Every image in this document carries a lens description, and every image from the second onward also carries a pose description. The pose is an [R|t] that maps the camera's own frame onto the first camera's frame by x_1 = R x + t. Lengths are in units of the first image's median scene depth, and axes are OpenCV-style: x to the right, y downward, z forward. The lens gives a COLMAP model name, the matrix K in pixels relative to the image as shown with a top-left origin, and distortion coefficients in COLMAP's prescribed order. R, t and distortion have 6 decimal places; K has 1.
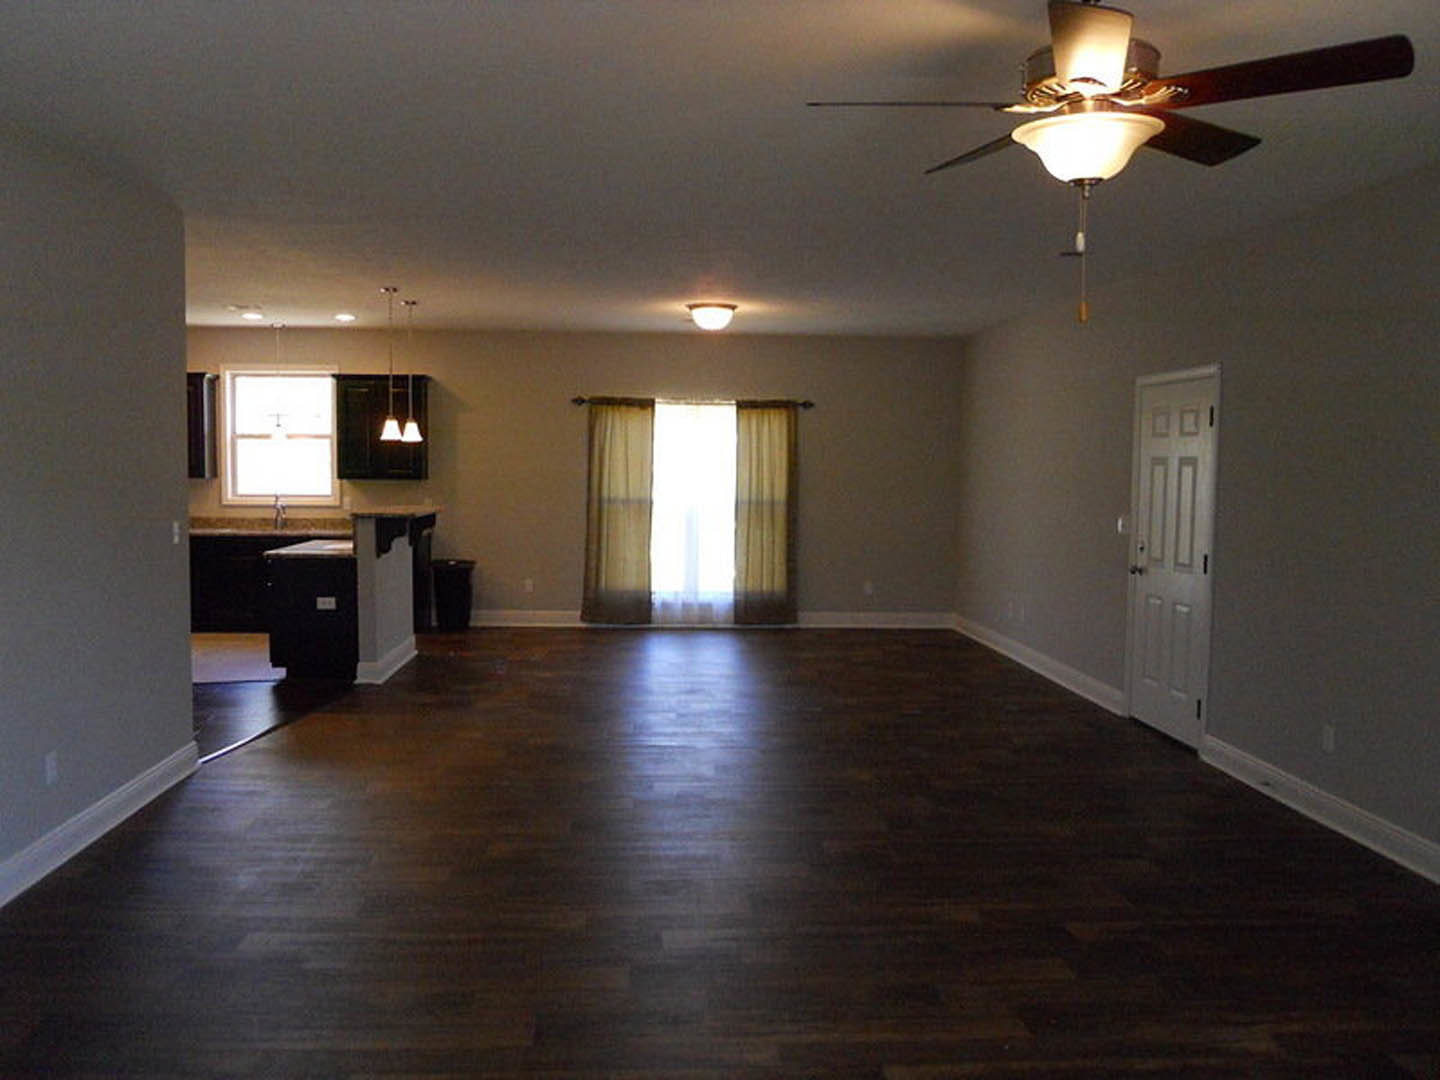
lens RADIAL K [[1187.0, 0, 699.6], [0, 1187.0, 549.4], [0, 0, 1]] dist [-0.010146, -0.006947]
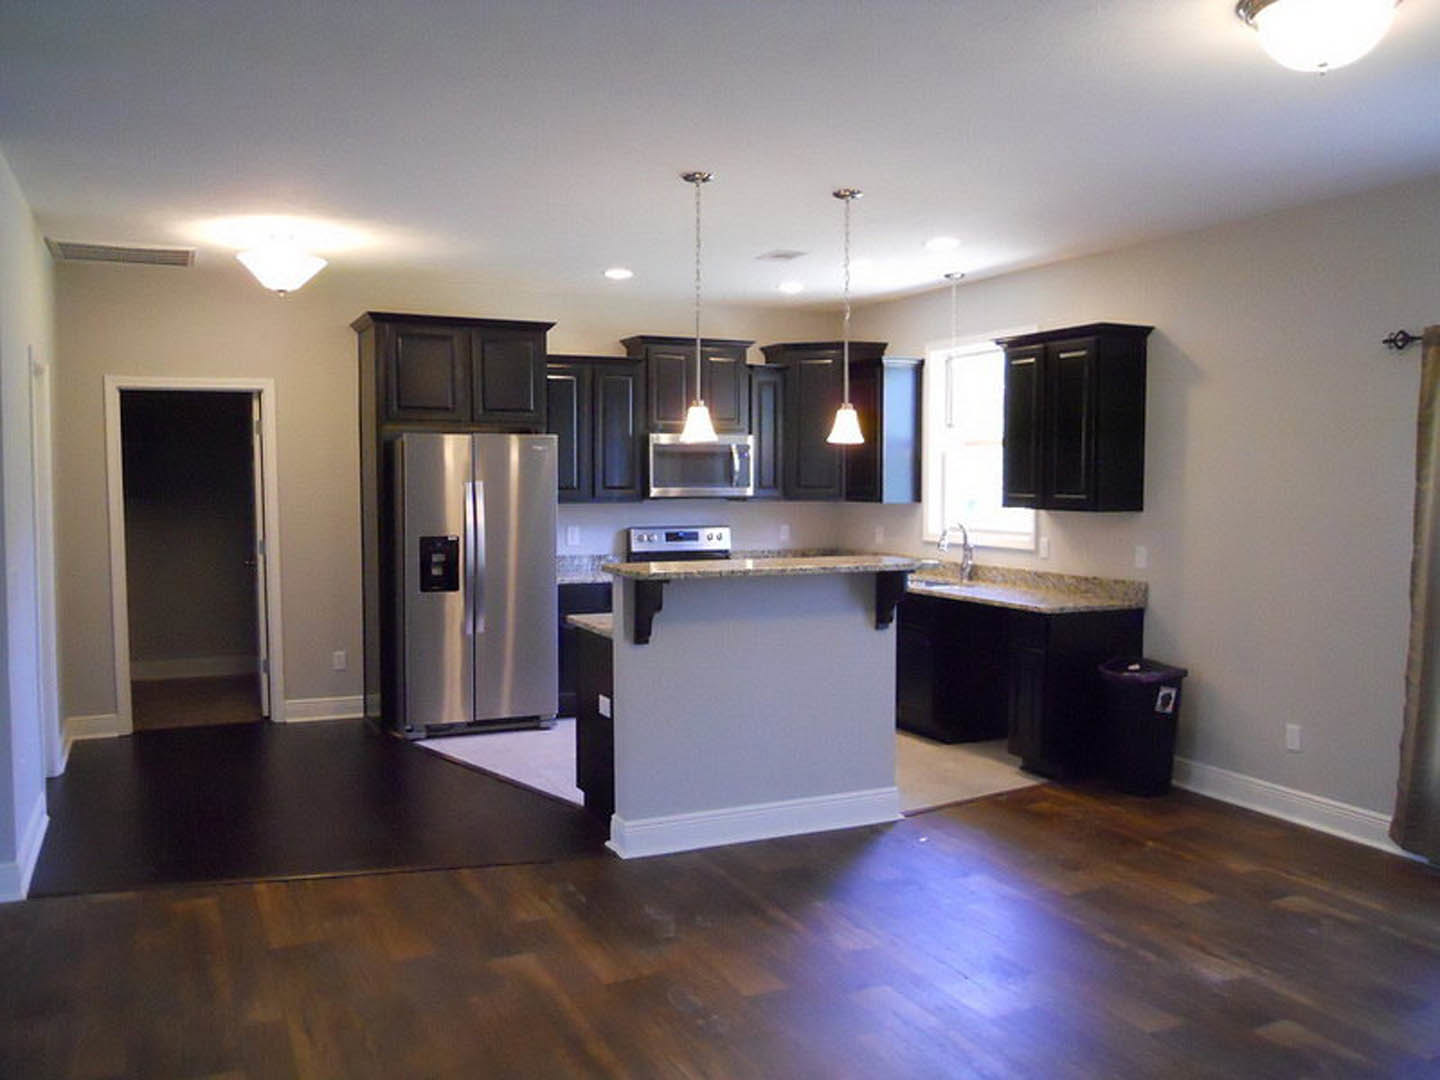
lens RADIAL K [[1187.0, 0, 699.6], [0, 1187.0, 549.4], [0, 0, 1]] dist [-0.010146, -0.006947]
pose [[0.377547, 0.048827, -0.924702, 0.210933], [-0.065662, 0.997507, 0.025862, -0.042848], [0.923659, 0.050954, 0.379812, 0.609533]]
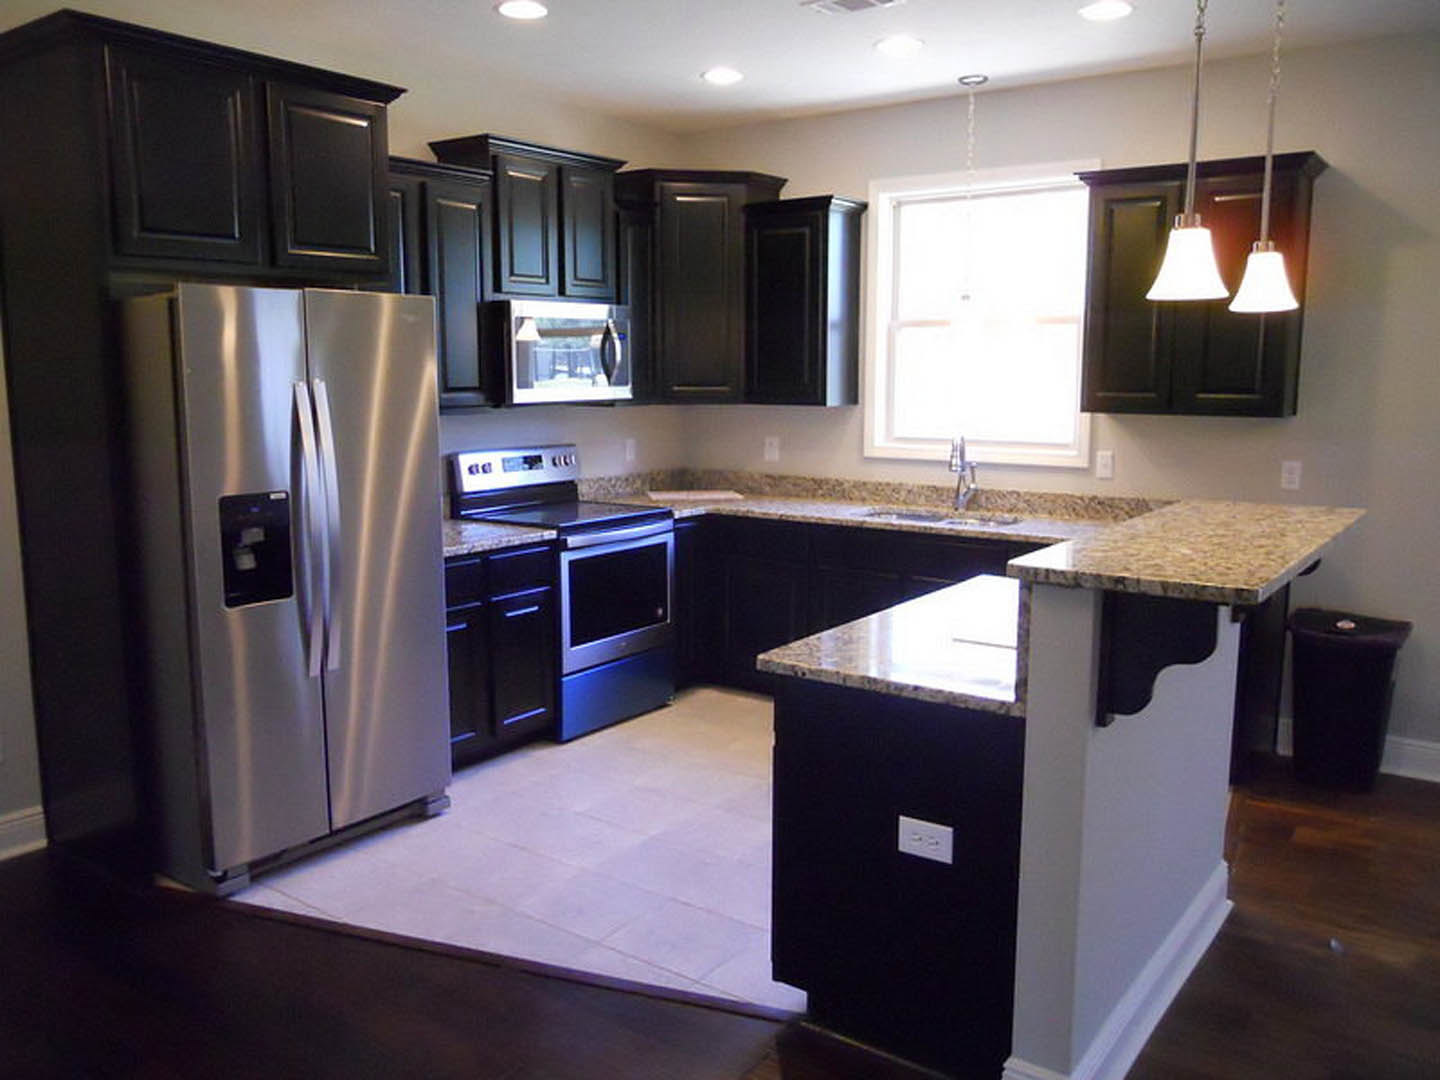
lens RADIAL K [[1187.0, 0, 699.6], [0, 1187.0, 549.4], [0, 0, 1]] dist [-0.010146, -0.006947]
pose [[0.780535, 0.086698, -0.619071, -0.132776], [-0.037801, 0.995069, 0.091695, -0.042852], [0.623968, -0.048170, 0.779964, 0.548703]]
